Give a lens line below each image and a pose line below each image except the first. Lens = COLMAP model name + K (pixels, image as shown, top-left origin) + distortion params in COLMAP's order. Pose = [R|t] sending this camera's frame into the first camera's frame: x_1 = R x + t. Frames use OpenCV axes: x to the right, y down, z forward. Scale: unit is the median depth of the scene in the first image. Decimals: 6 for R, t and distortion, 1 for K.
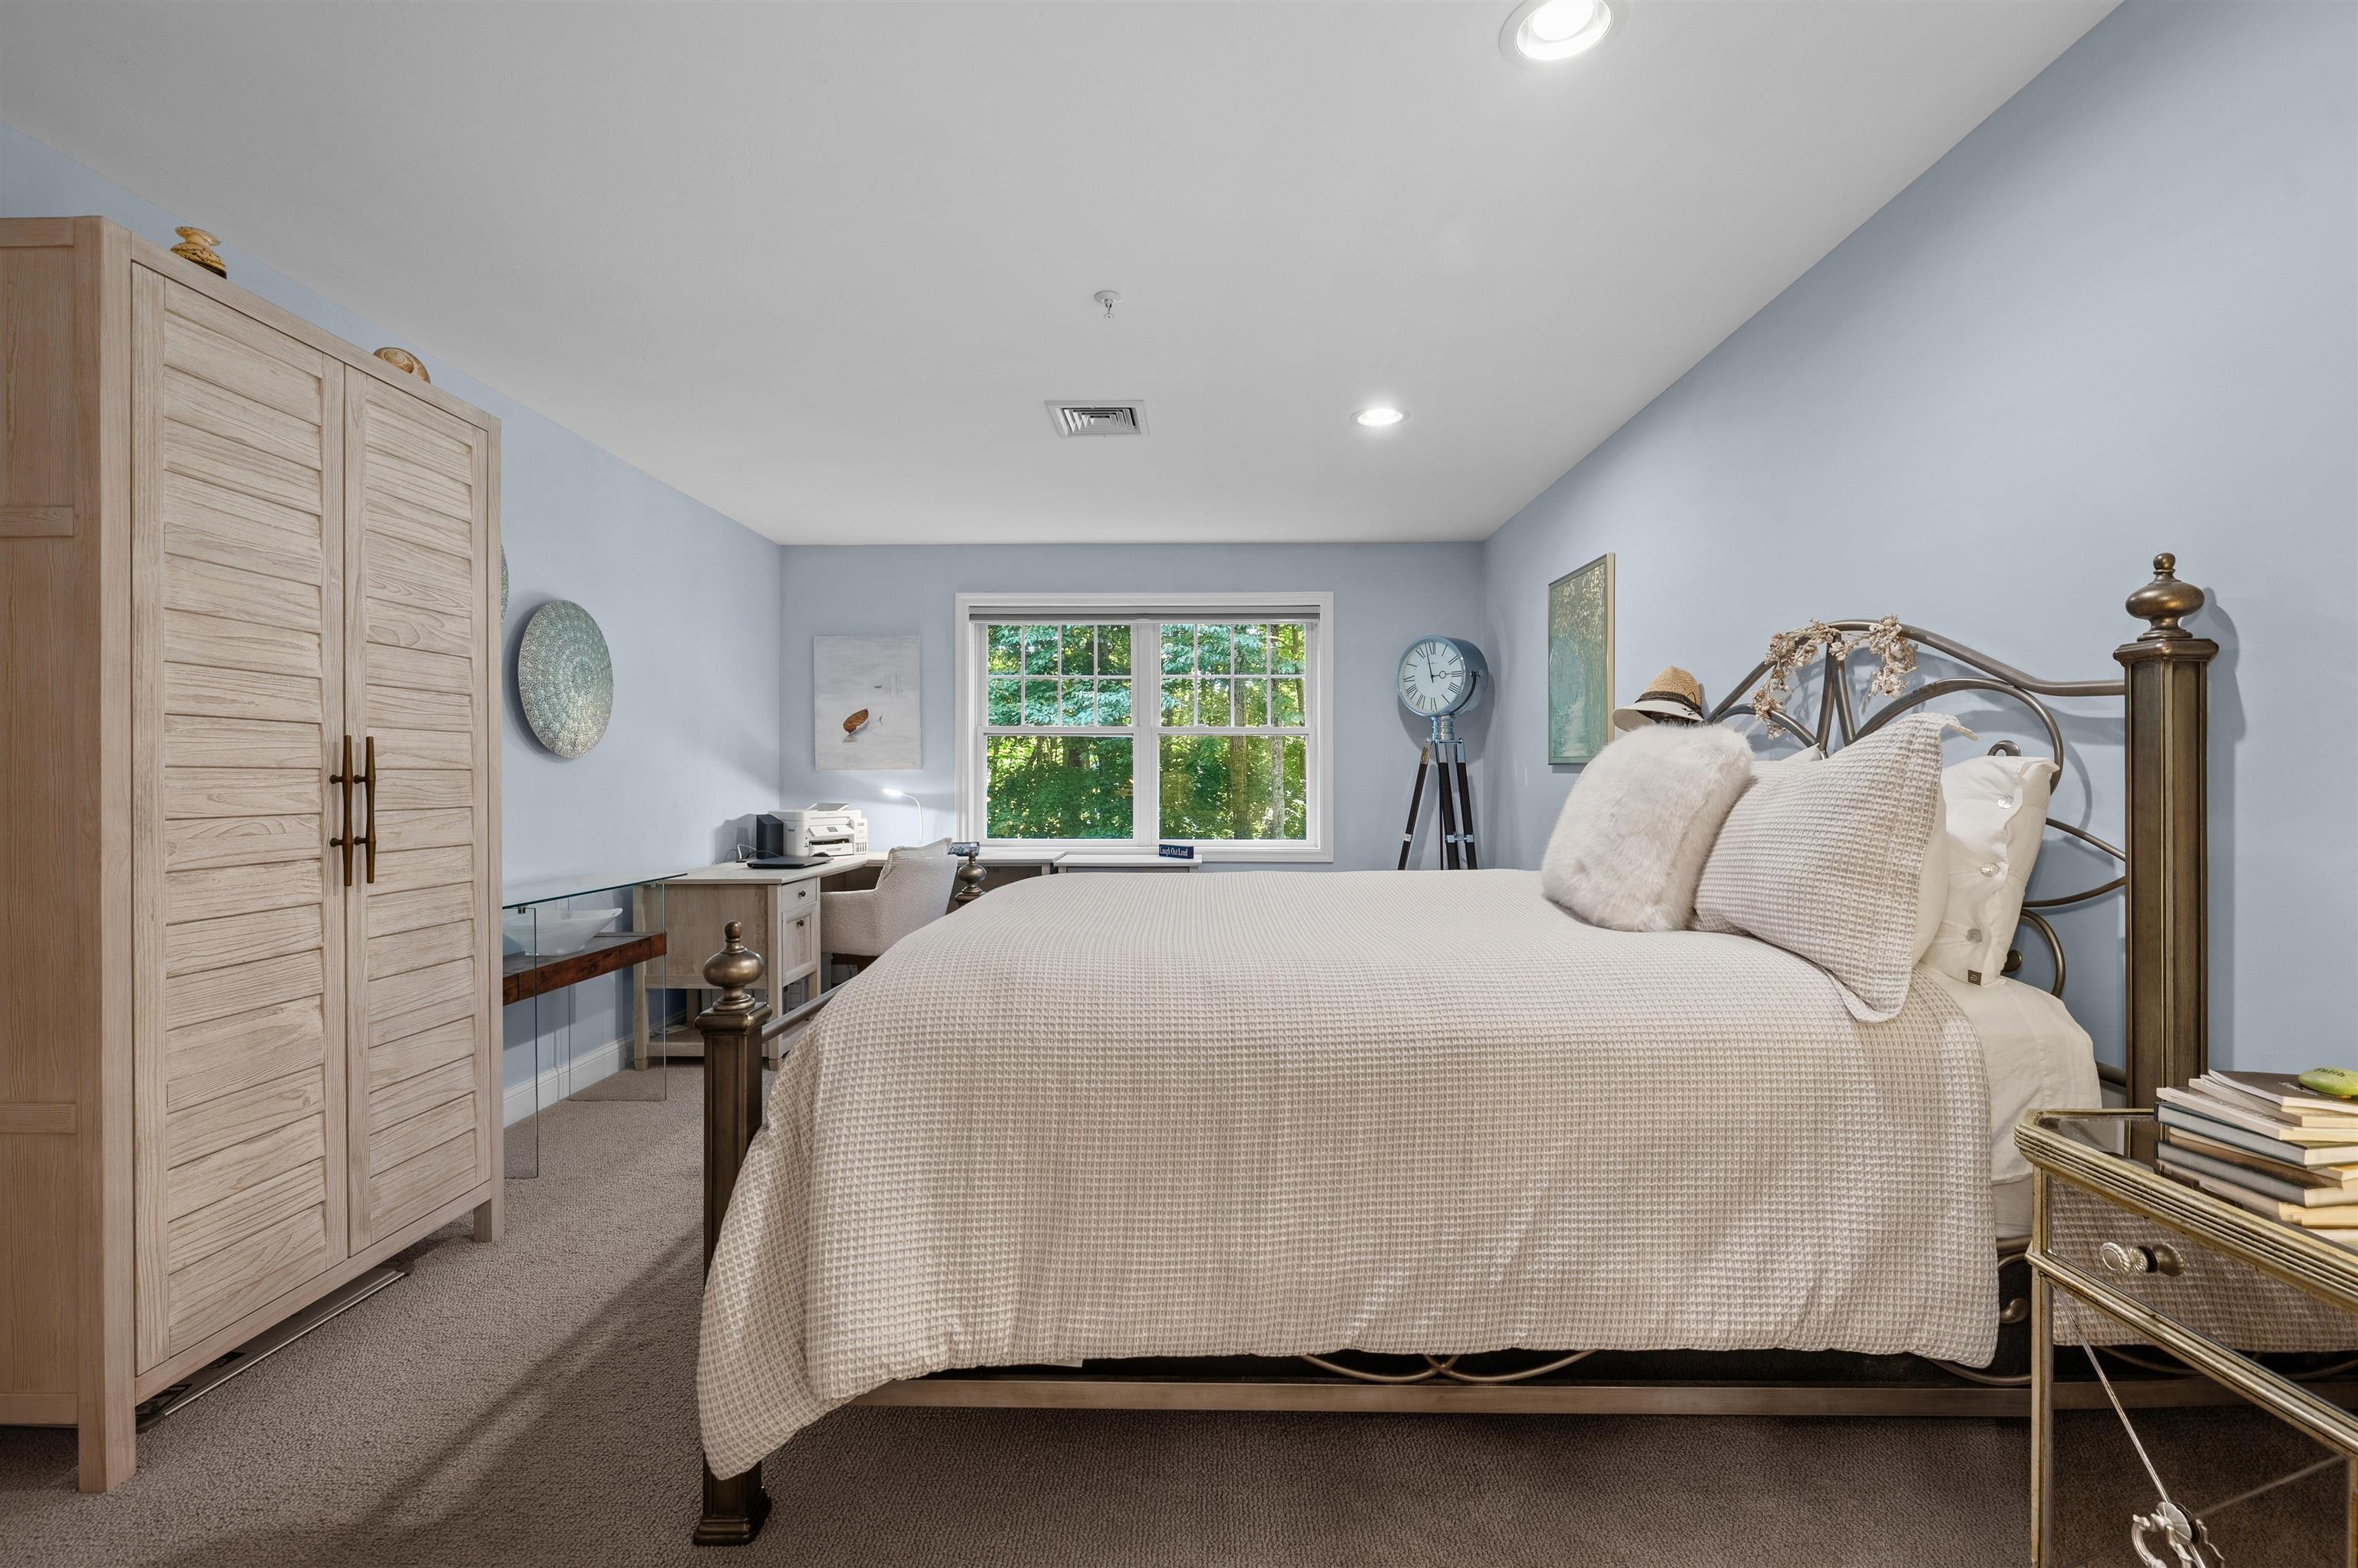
lens RADIAL K [[1007.7, 0, 1181.0], [0, 1007.7, 779.7], [0, 0, 1]] dist [-0.000356, -0.000016]
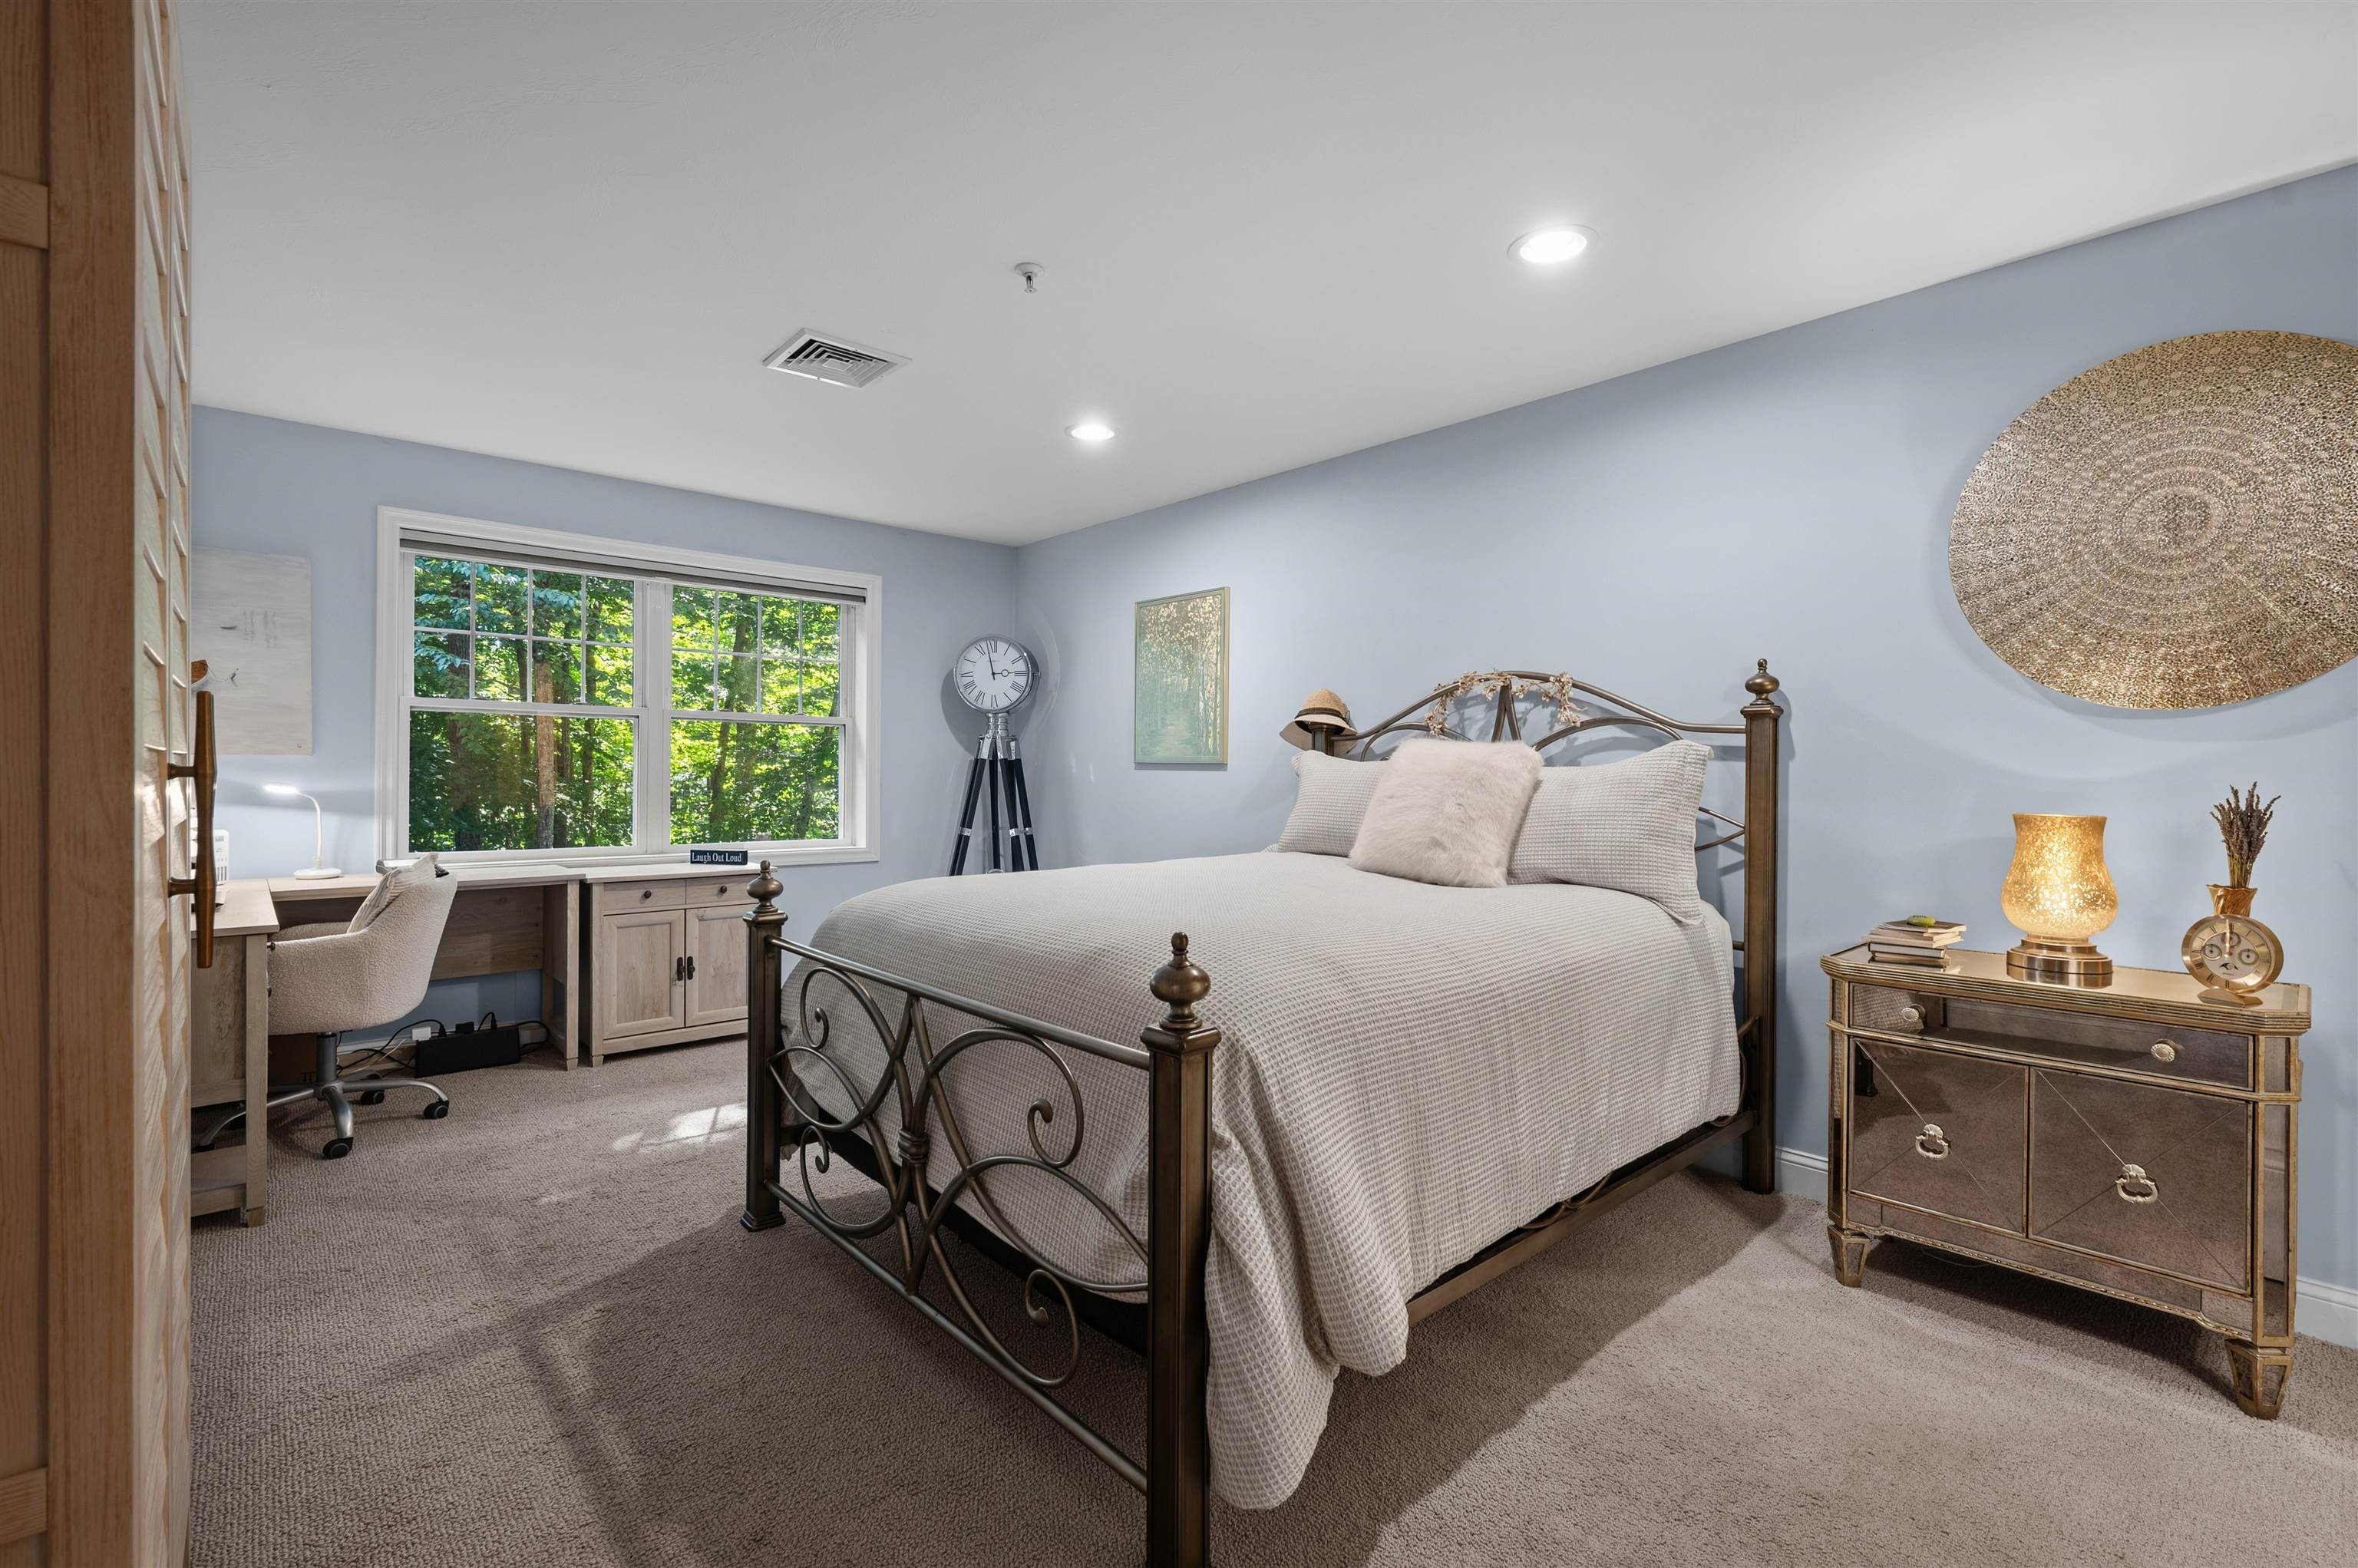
lens RADIAL K [[1053.9, 0, 1175.3], [0, 1053.9, 786.1], [0, 0, 1]] dist [0.013966, 0.000022]
pose [[0.741216, -0.001673, 0.671264, -0.394554], [-0.006659, 0.999929, 0.009845, -0.000619], [-0.671233, -0.011767, 0.741153, 0.095833]]
